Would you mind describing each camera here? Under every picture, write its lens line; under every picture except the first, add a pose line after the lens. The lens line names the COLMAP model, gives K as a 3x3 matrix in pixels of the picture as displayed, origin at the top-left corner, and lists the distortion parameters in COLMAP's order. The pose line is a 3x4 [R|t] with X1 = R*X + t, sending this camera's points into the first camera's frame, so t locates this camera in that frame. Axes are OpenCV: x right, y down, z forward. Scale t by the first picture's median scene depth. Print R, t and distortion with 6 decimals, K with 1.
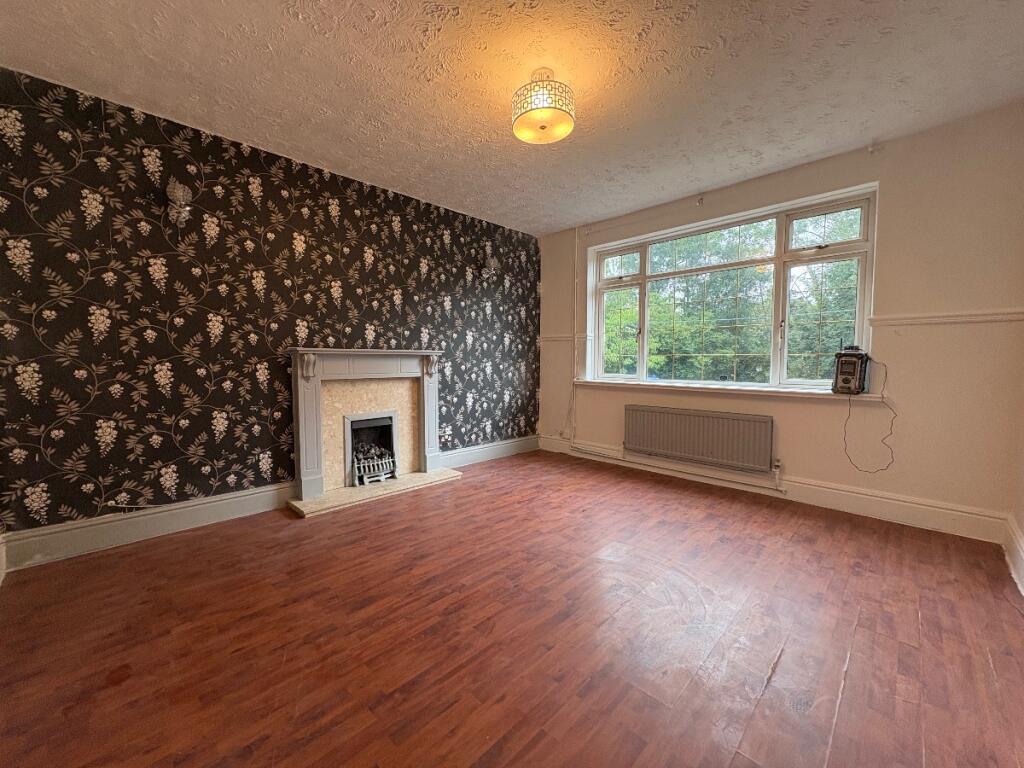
lens RADIAL K [[404.8, 0, 512.3], [0, 404.8, 381.9], [0, 0, 1]] dist [0.005839, -0.001076]
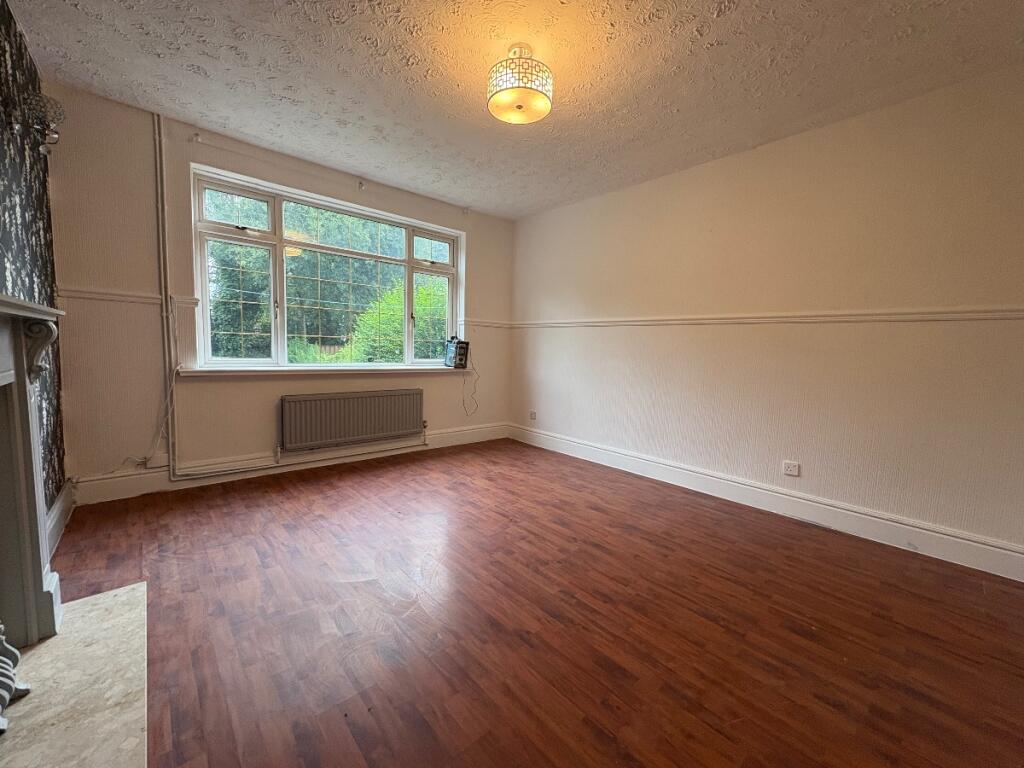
lens RADIAL K [[404.8, 0, 508.2], [0, 404.8, 384.0], [0, 0, 1]] dist [0.005839, -0.001076]
pose [[0.075674, -0.089759, 0.993084, -0.650055], [0.022511, 0.995840, 0.088293, -0.040100], [-0.996879, 0.015674, 0.077379, 0.665001]]
